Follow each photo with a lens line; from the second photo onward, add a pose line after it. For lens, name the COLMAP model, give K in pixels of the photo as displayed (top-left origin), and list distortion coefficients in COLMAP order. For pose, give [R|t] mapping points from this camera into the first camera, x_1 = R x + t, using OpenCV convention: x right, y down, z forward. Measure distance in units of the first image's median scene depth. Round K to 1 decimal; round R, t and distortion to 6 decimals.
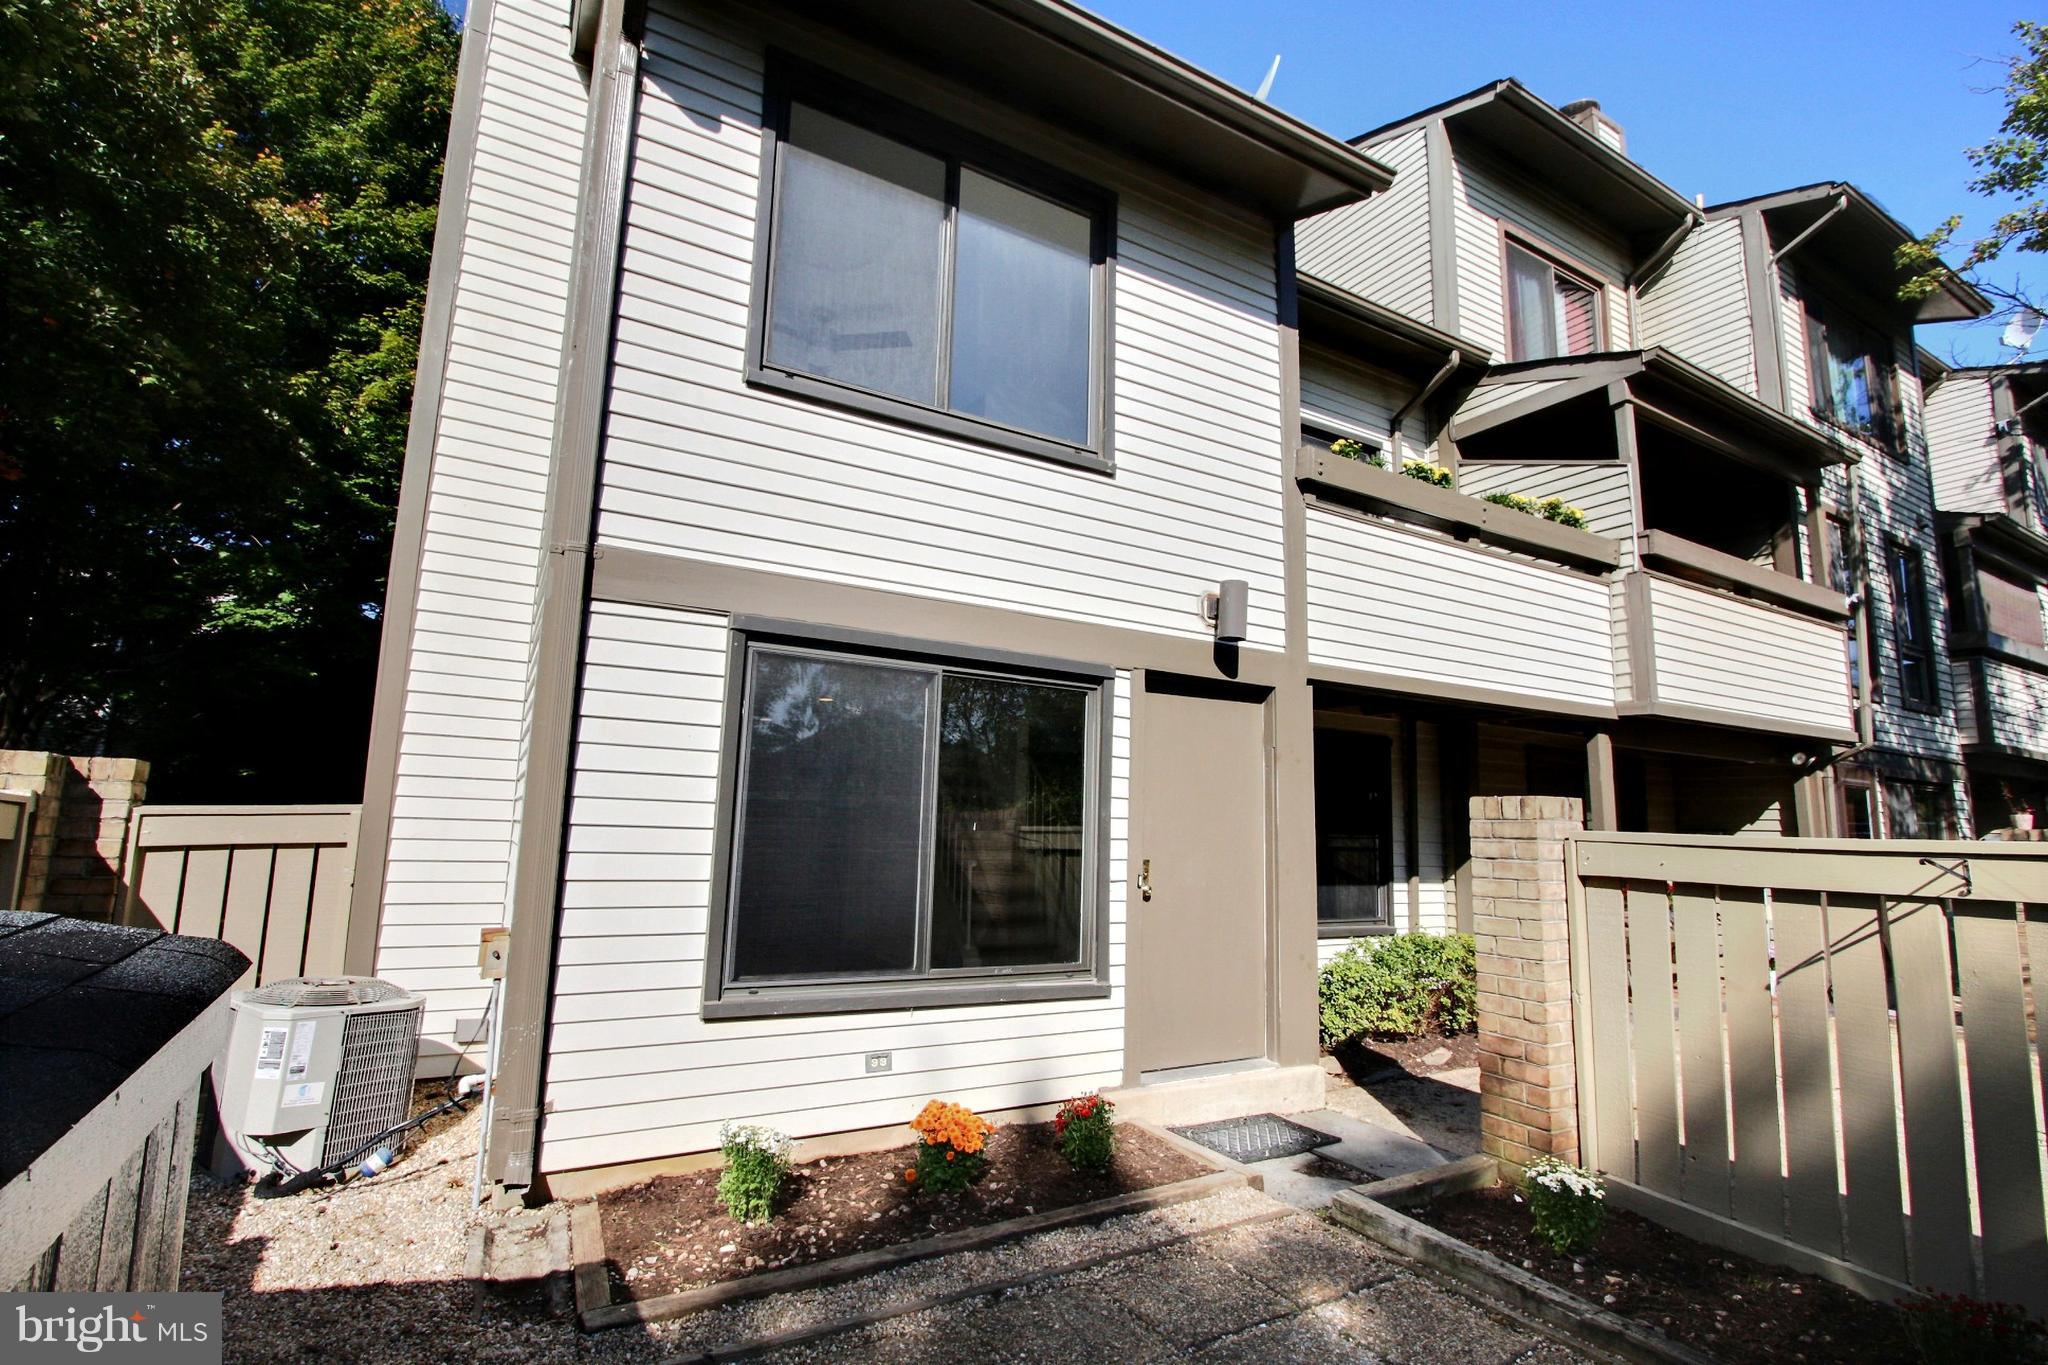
lens RADIAL K [[951.2, 0, 1026.4], [0, 951.2, 693.7], [0, 0, 1]] dist [-0.017230, 0.002914]
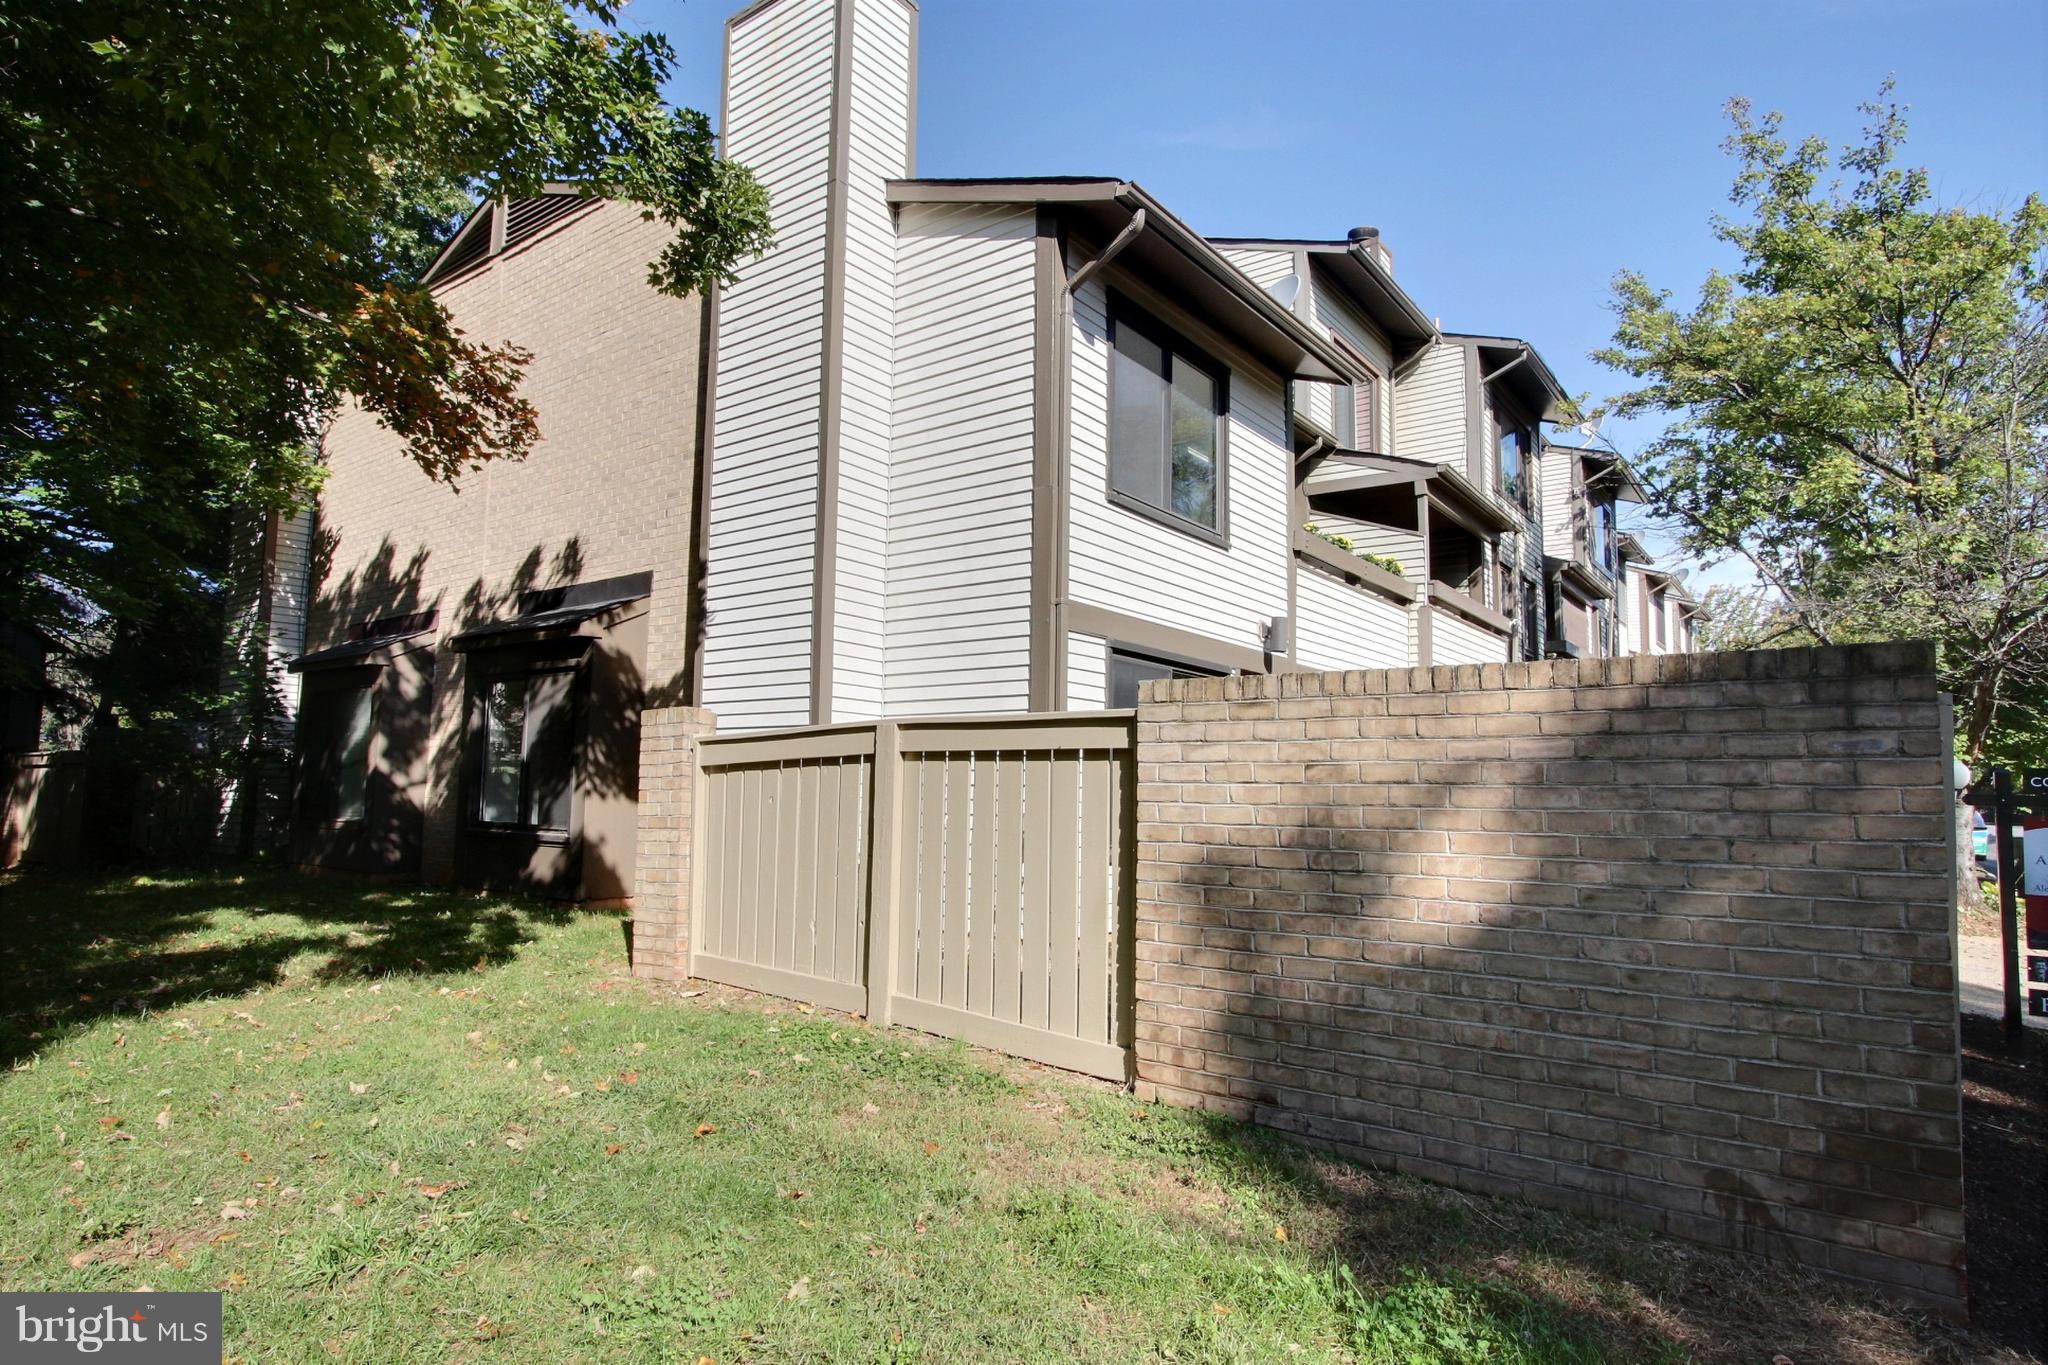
lens RADIAL K [[1136.9, 0, 1021.7], [0, 1136.9, 690.0], [0, 0, 1]] dist [-0.007832, -0.000074]
pose [[0.919096, 0.028620, 0.392993, -0.714445], [-0.051590, 0.997514, 0.048010, -0.045030], [-0.390642, -0.064401, 0.918287, -0.488000]]
